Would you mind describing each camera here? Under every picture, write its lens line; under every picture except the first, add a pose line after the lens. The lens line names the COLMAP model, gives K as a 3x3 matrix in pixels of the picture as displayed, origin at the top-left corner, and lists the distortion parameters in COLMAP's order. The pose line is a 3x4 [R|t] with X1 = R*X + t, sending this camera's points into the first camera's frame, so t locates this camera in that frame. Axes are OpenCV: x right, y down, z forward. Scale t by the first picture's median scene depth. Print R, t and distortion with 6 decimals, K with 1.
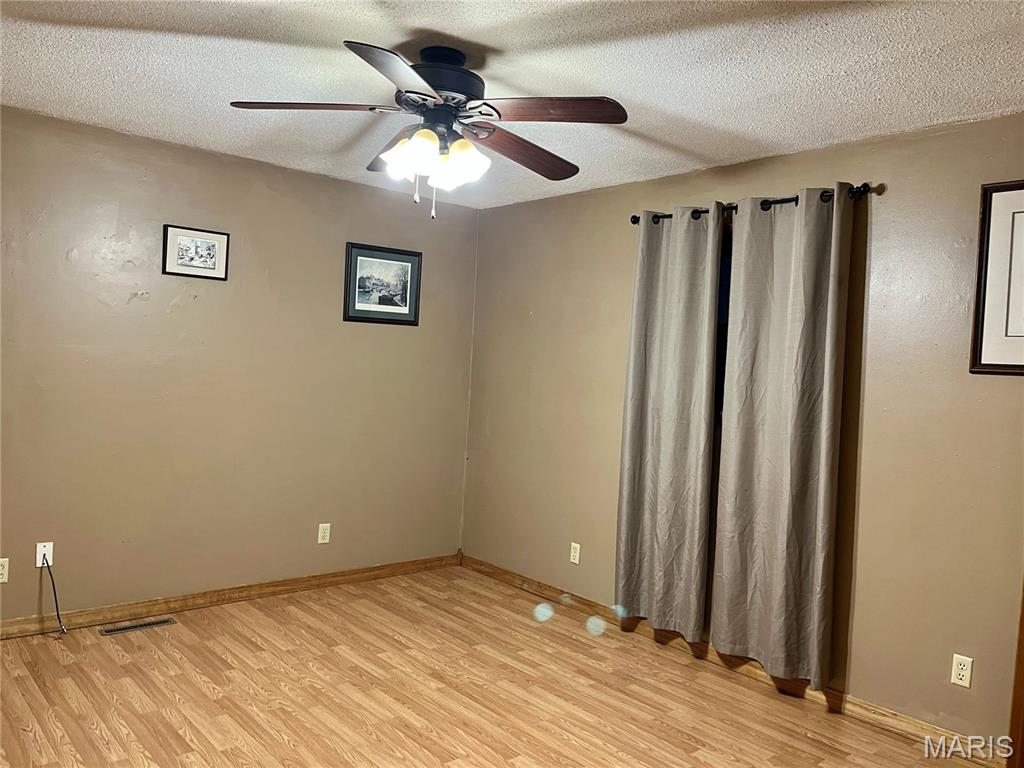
lens RADIAL K [[774.5, 0, 512.0], [0, 774.5, 384.0], [0, 0, 1]] dist [0.013602, -0.006927]
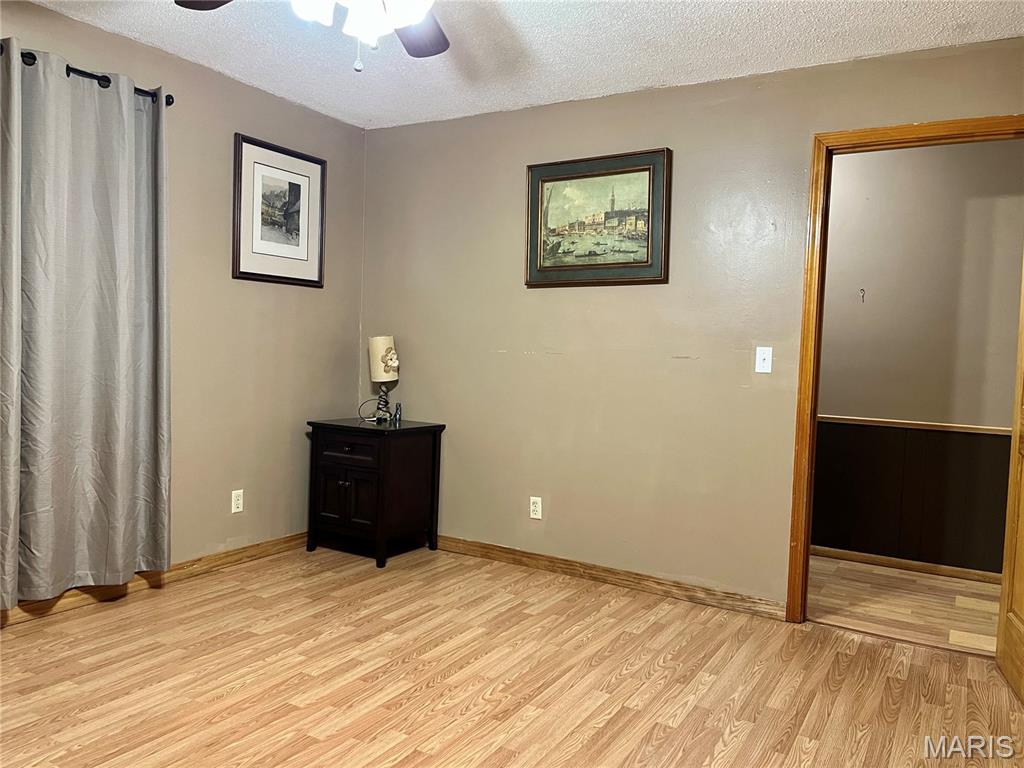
lens RADIAL K [[774.5, 0, 512.0], [0, 774.5, 384.0], [0, 0, 1]] dist [0.013602, -0.006927]
pose [[-0.305509, -0.110080, 0.945805, -0.759646], [-0.031019, 0.993918, 0.105660, 0.009979], [-0.951684, 0.002942, -0.307065, 0.896226]]
